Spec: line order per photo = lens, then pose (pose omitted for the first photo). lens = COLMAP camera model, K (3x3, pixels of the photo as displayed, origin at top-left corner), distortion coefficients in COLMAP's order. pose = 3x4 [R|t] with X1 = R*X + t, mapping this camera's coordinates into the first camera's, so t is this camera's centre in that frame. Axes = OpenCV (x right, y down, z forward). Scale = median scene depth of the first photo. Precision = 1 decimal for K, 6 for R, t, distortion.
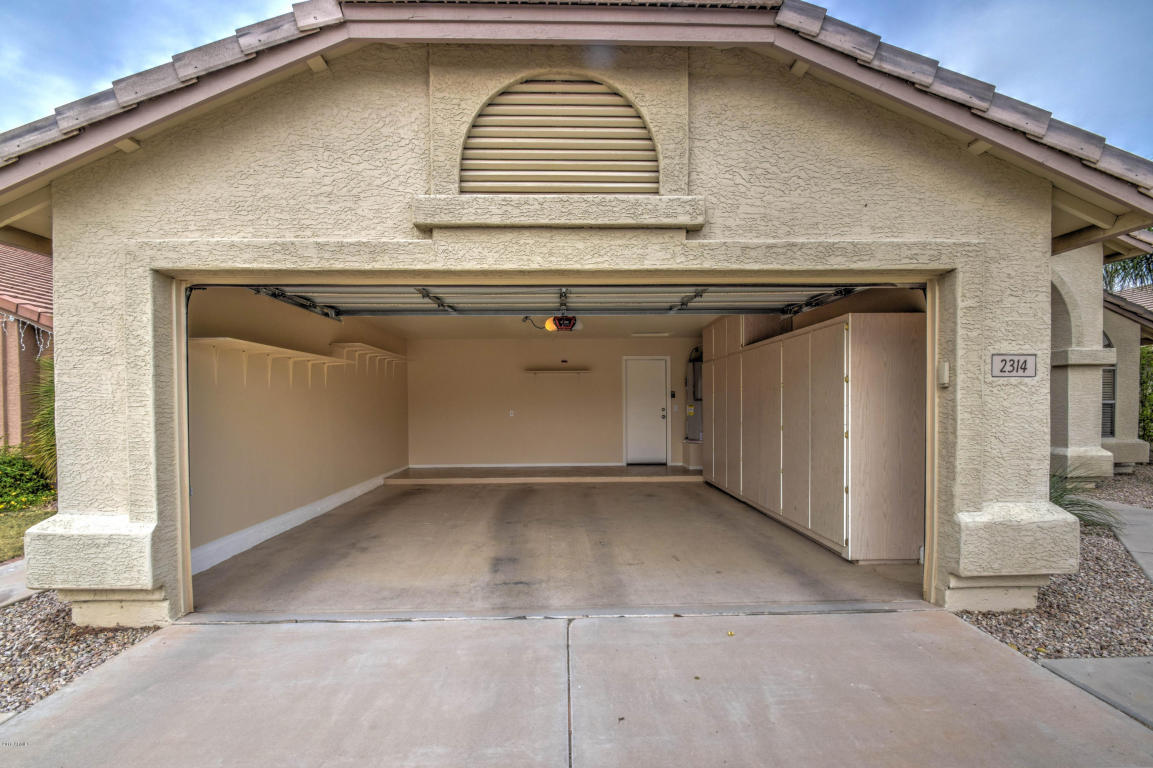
lens RADIAL K [[509.4, 0, 579.1], [0, 509.4, 408.2], [0, 0, 1]] dist [-0.008056, -0.000464]
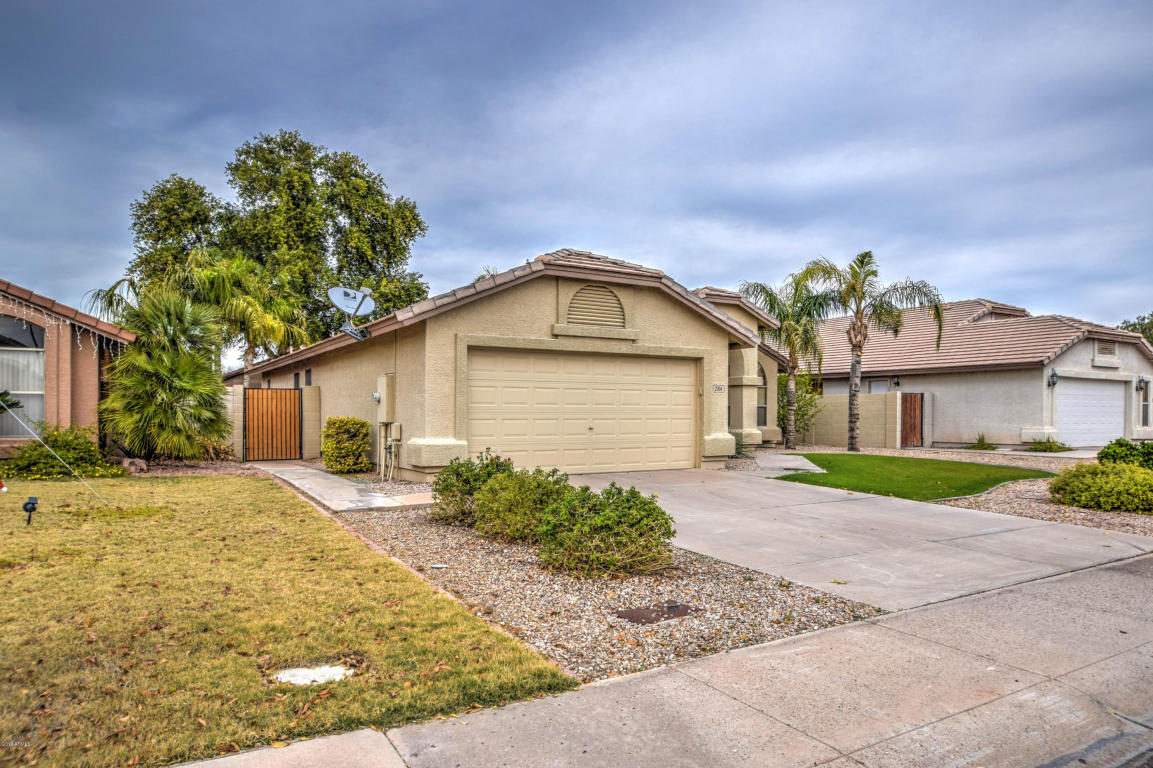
lens RADIAL K [[722.9, 0, 573.1], [0, 722.9, 417.5], [0, 0, 1]] dist [-0.025098, -0.000484]
pose [[0.876273, 0.005433, 0.481785, -2.056511], [-0.004051, 0.999984, -0.003908, 0.112875], [-0.481798, 0.001473, 0.876281, -2.451132]]
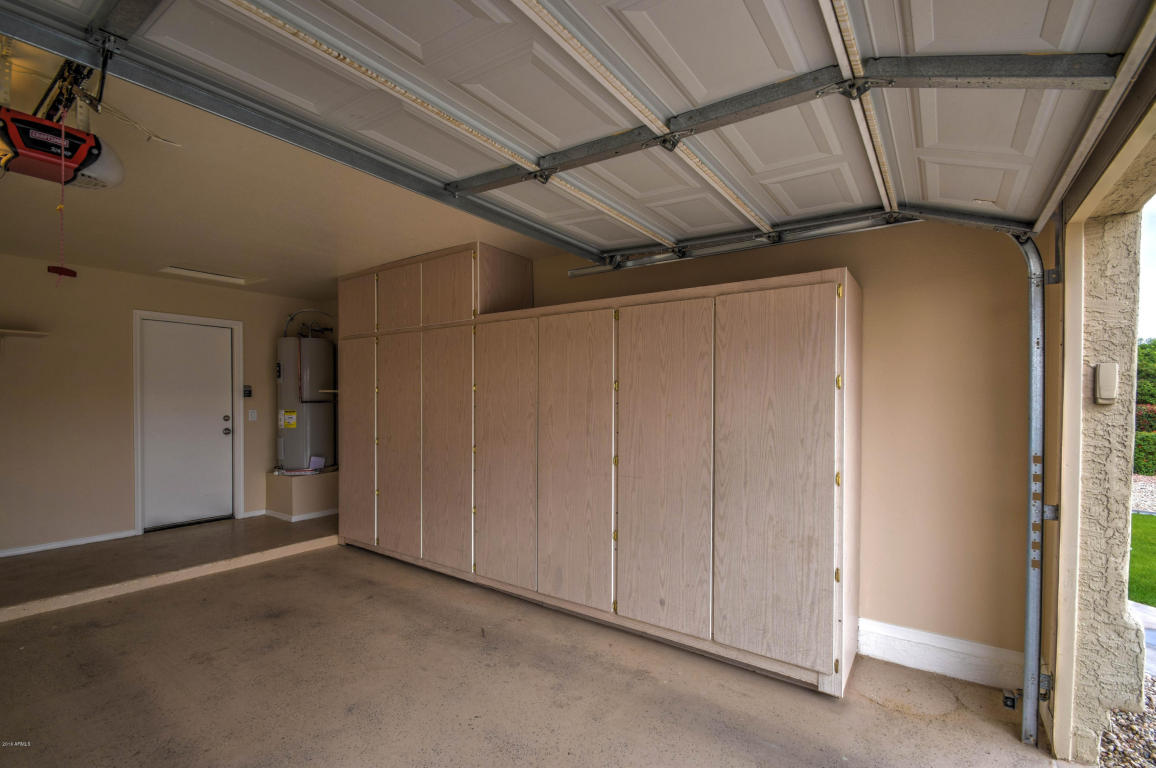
lens RADIAL K [[510.7, 0, 580.6], [0, 510.7, 408.3], [0, 0, 1]] dist [-0.008056, -0.000464]
pose [[0.601923, -0.019975, 0.798304, -0.121628], [0.006539, 0.999777, 0.020086, -0.048559], [-0.798528, -0.006870, 0.601919, 1.045148]]
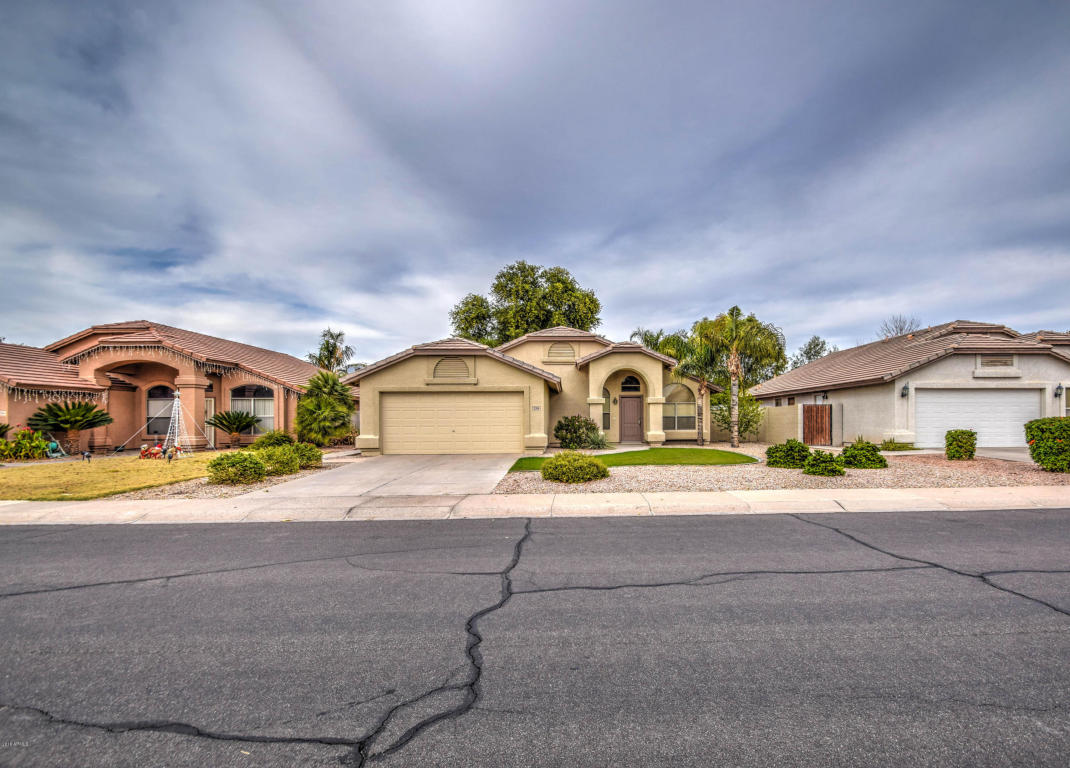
lens RADIAL K [[506.4, 0, 591.2], [0, 506.4, 416.8], [0, 0, 1]] dist [0.001306, 0.000005]
pose [[0.999842, 0.000047, 0.017762, 1.349054], [0.000258, 0.999852, -0.017204, 0.100110], [-0.017760, 0.017206, 0.999694, -4.416147]]
